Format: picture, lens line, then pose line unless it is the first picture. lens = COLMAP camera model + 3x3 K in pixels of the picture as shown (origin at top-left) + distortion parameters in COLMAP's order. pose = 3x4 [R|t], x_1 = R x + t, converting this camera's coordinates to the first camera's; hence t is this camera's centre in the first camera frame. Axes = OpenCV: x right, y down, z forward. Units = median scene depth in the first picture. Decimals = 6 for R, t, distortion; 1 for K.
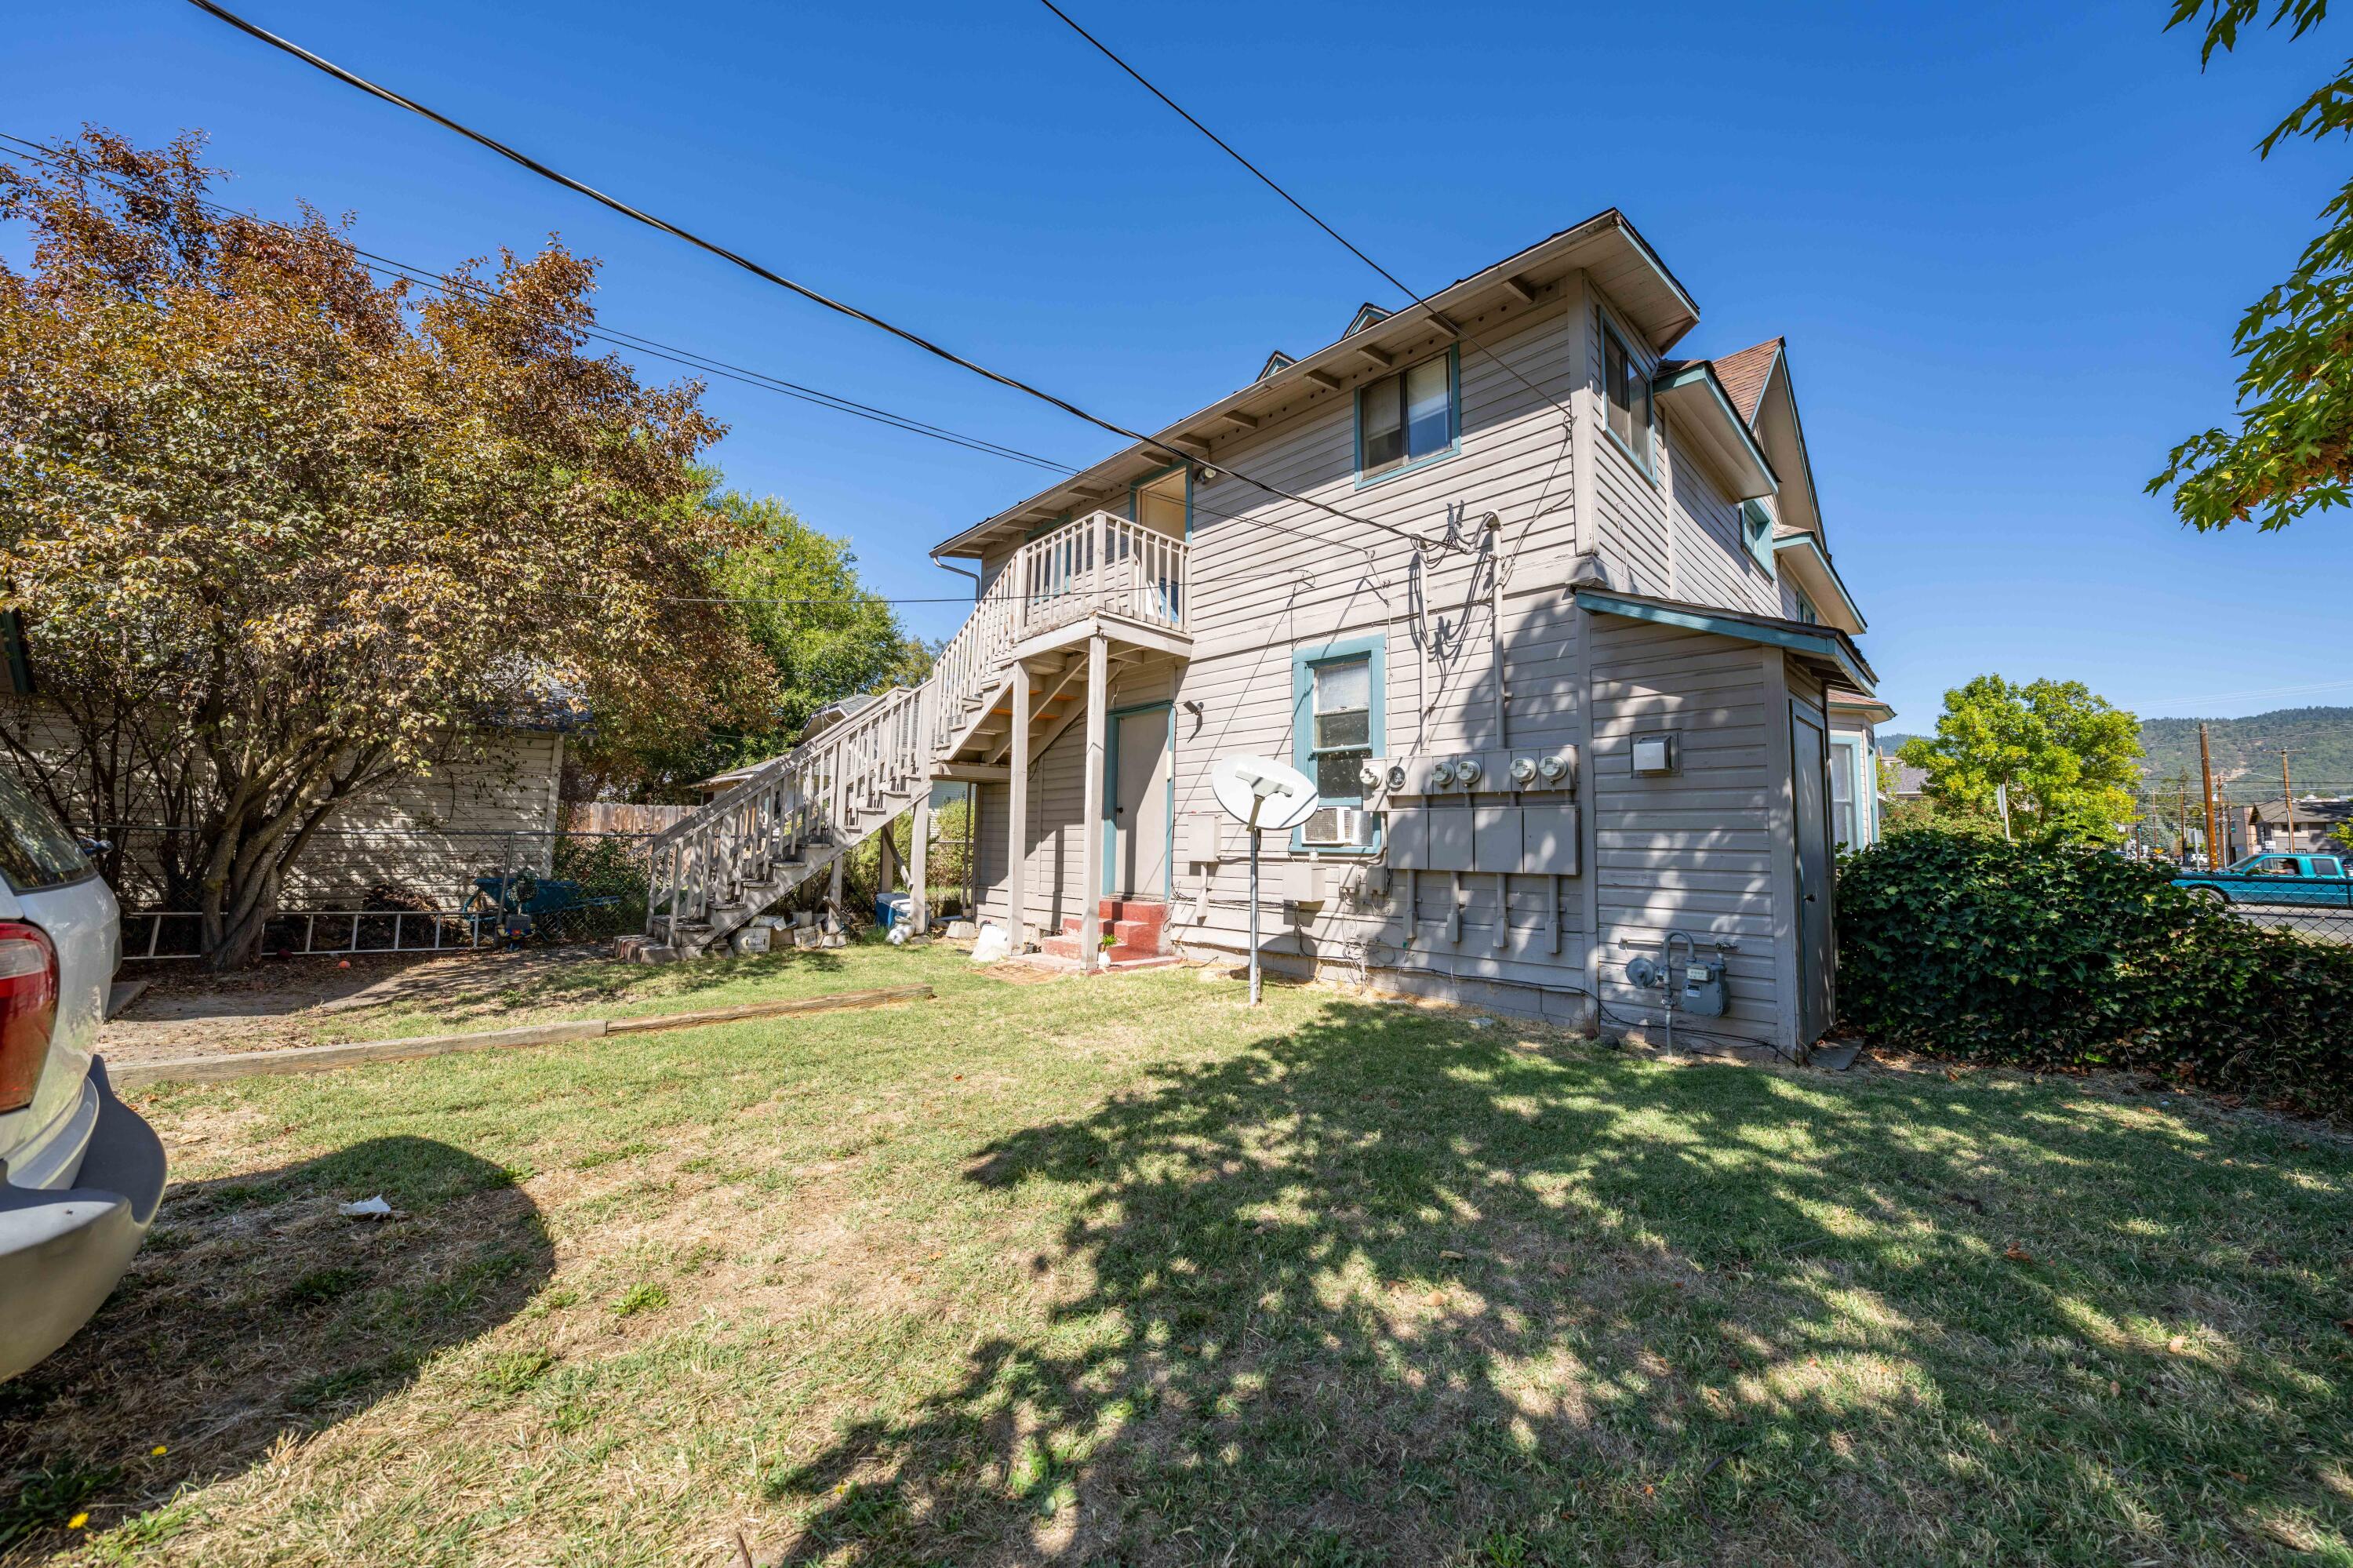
lens RADIAL K [[814.2, 0, 1176.5], [0, 814.2, 784.0], [0, 0, 1]] dist [-0.000795, -0.000060]
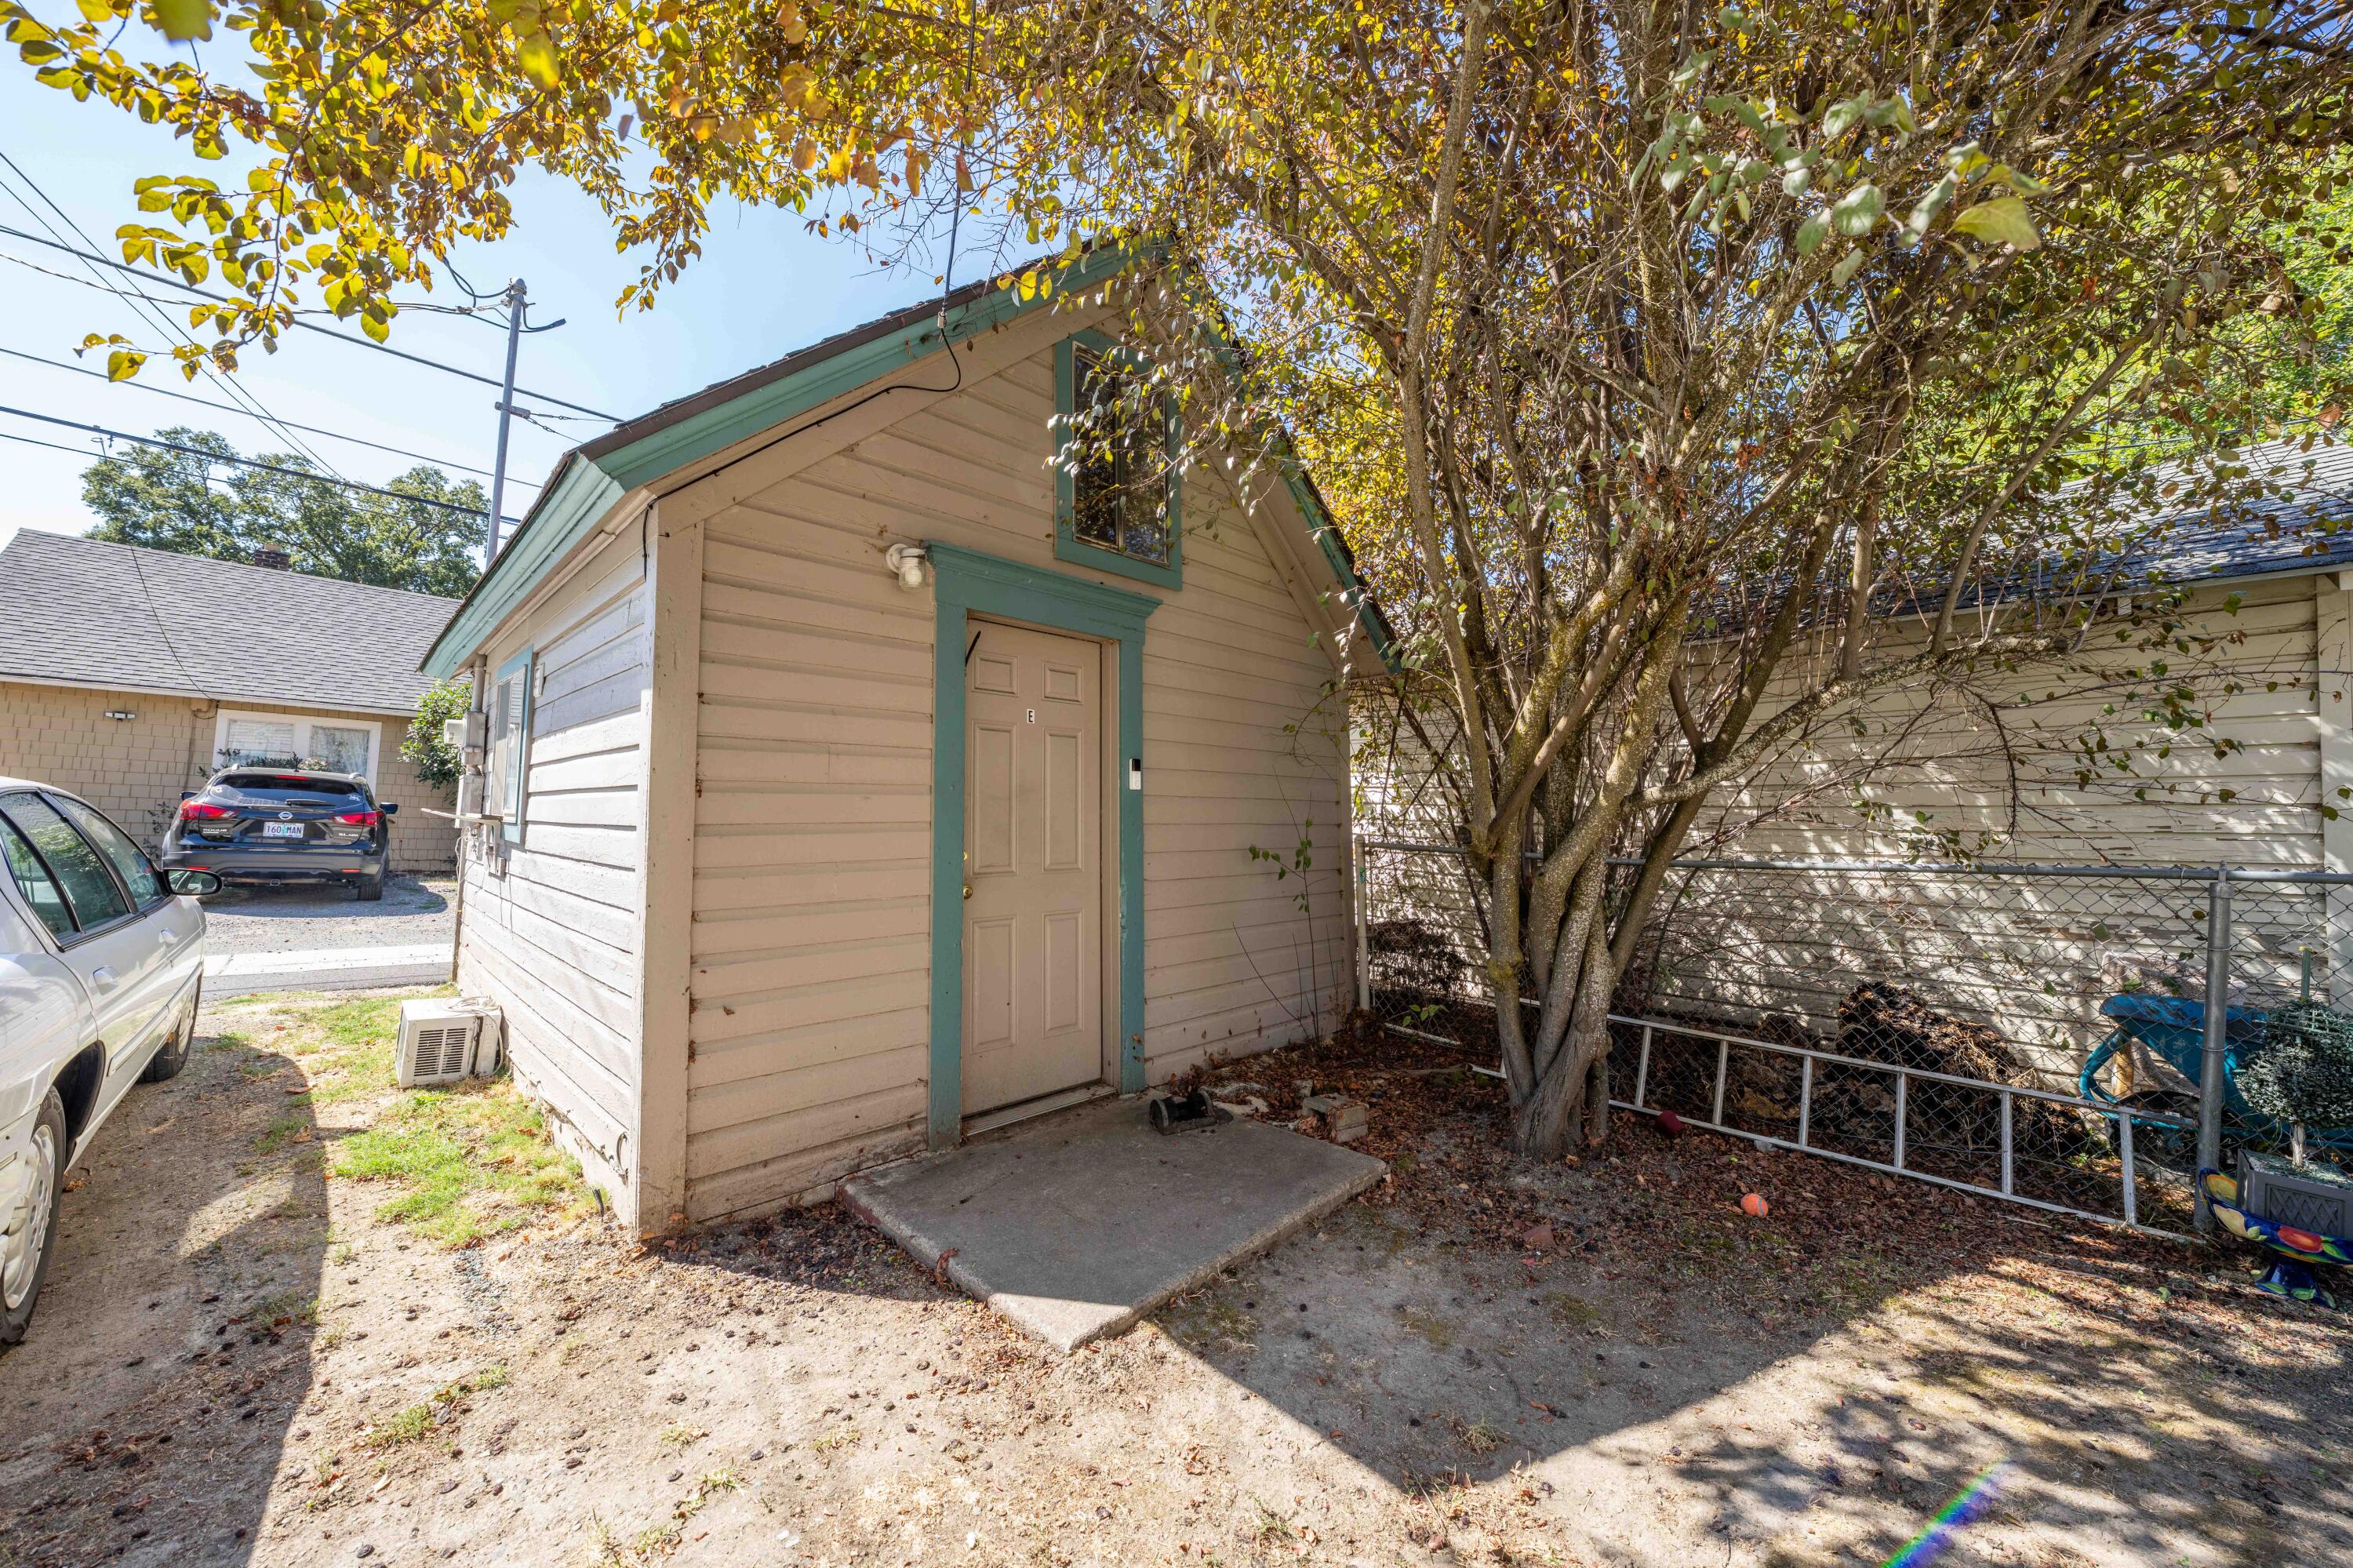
lens RADIAL K [[855.0, 0, 1176.5], [0, 855.0, 784.0], [0, 0, 1]] dist [-0.000298, -0.000013]
pose [[0.015174, -0.058793, -0.998155, -0.515593], [0.070912, 0.995819, -0.057577, 0.012535], [0.997367, -0.069907, 0.019280, 0.628253]]
